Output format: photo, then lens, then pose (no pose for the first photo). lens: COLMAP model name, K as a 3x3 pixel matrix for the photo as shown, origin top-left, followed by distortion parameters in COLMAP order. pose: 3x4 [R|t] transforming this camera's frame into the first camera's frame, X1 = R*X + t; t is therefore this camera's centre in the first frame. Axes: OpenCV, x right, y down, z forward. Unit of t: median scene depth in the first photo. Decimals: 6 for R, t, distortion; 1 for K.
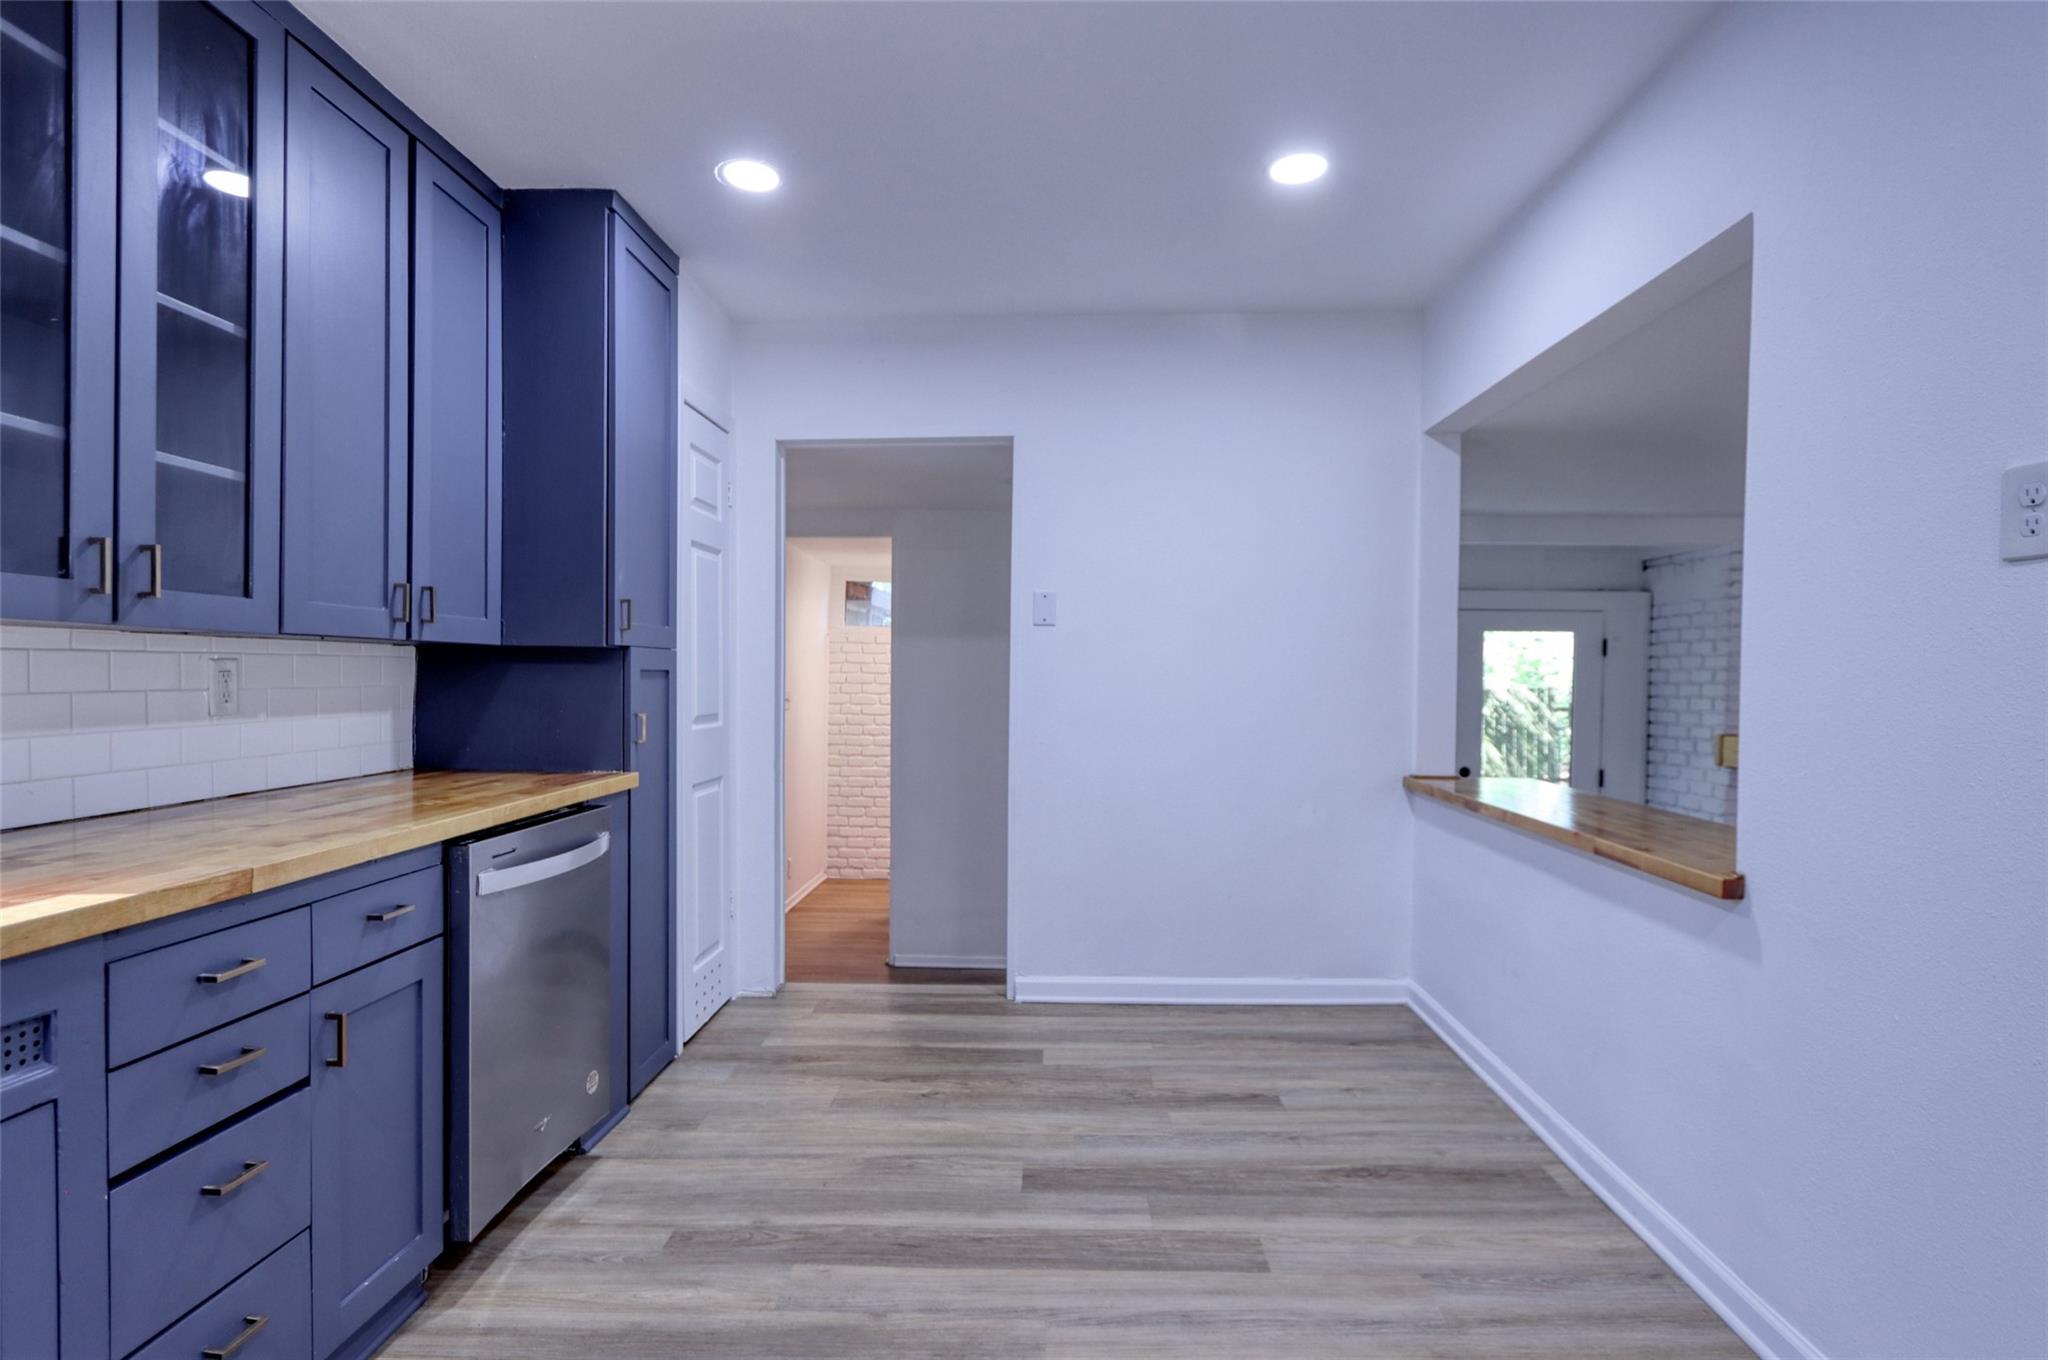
lens RADIAL K [[1039.5, 0, 1035.5], [0, 1039.5, 694.3], [0, 0, 1]] dist [-0.014665, 0.003451]
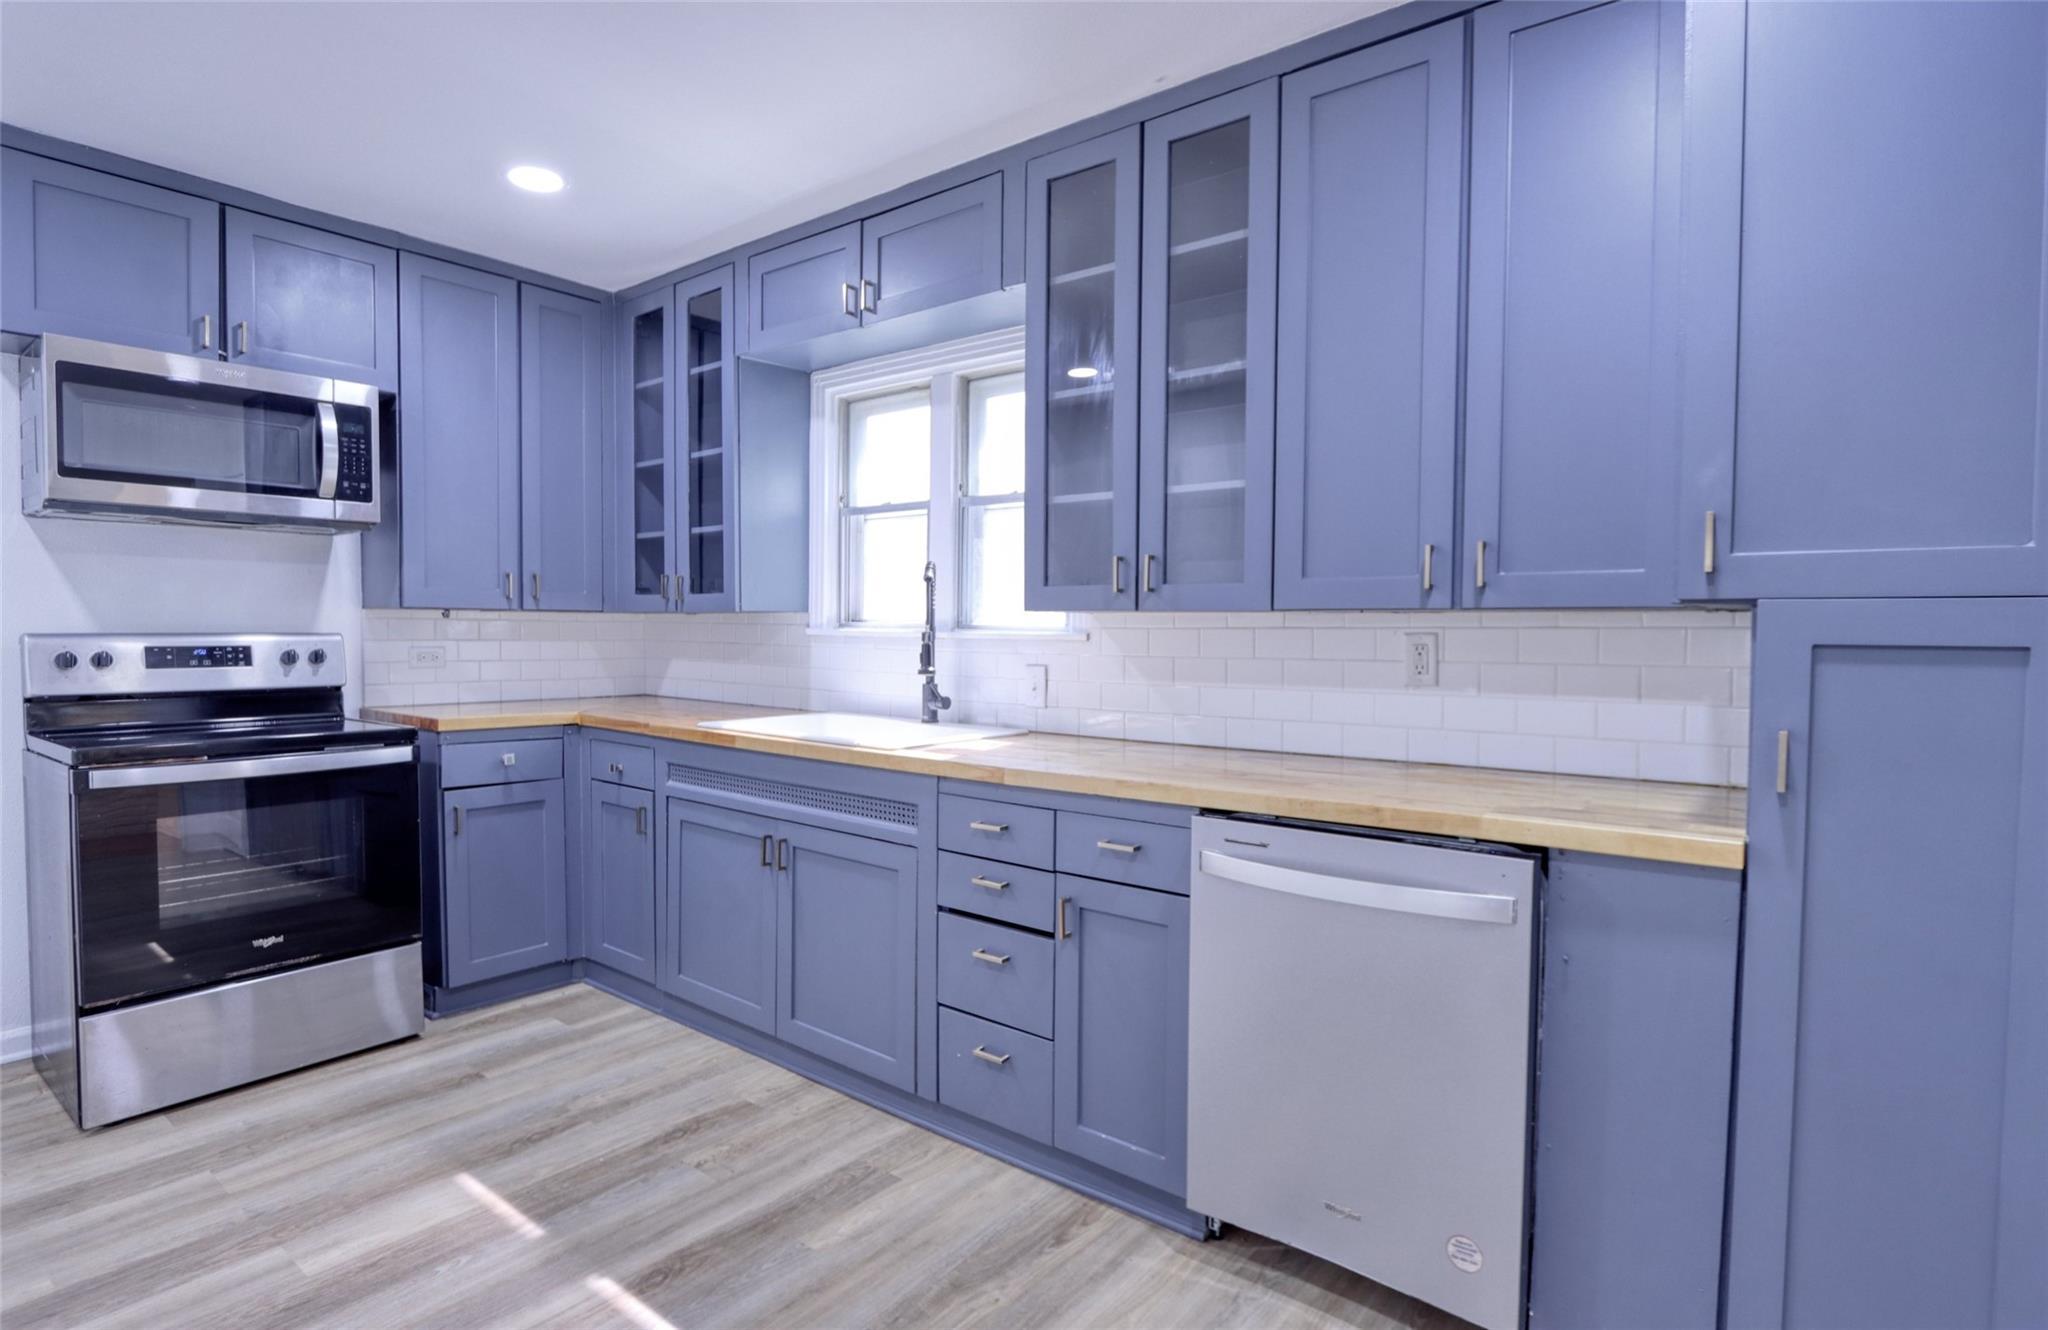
lens RADIAL K [[1023.5, 0, 1016.9], [0, 1023.5, 666.2], [0, 0, 1]] dist [-0.015908, 0.001385]
pose [[-0.602085, 0.014356, -0.798303, 0.286970], [-0.027266, 0.998885, 0.038528, -0.027438], [0.797967, 0.044964, -0.601022, 1.217873]]
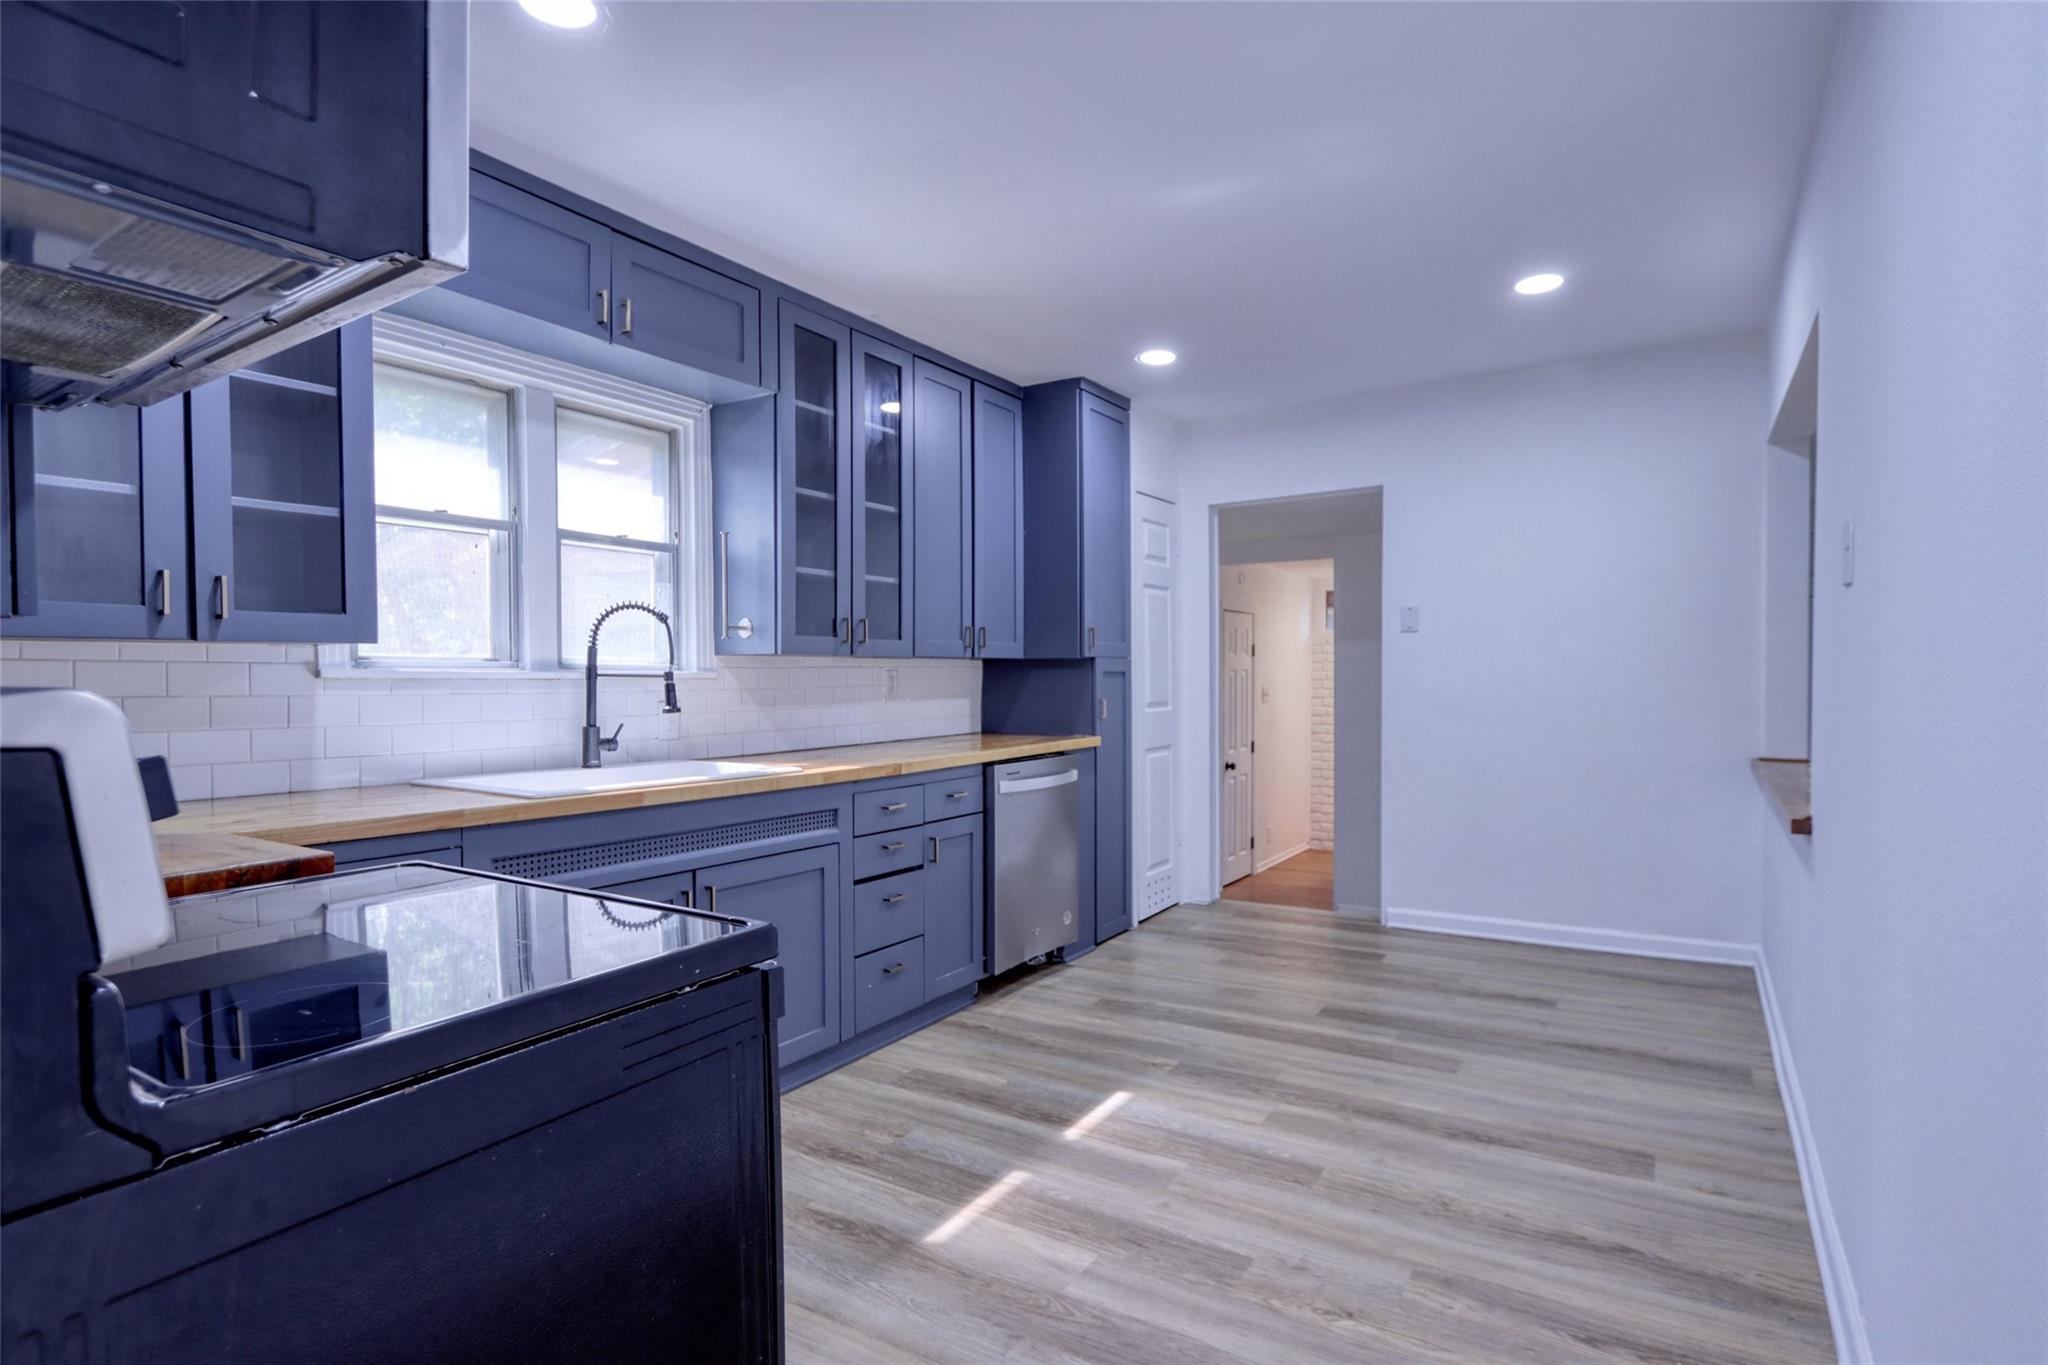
lens RADIAL K [[1039.5, 0, 1026.8], [0, 1039.5, 692.9], [0, 0, 1]] dist [-0.014665, 0.003451]
pose [[0.858580, -0.004657, -0.512658, 0.406426], [0.004529, 0.999989, -0.001499, 0.012538], [0.512659, -0.001035, 0.858592, -0.512734]]
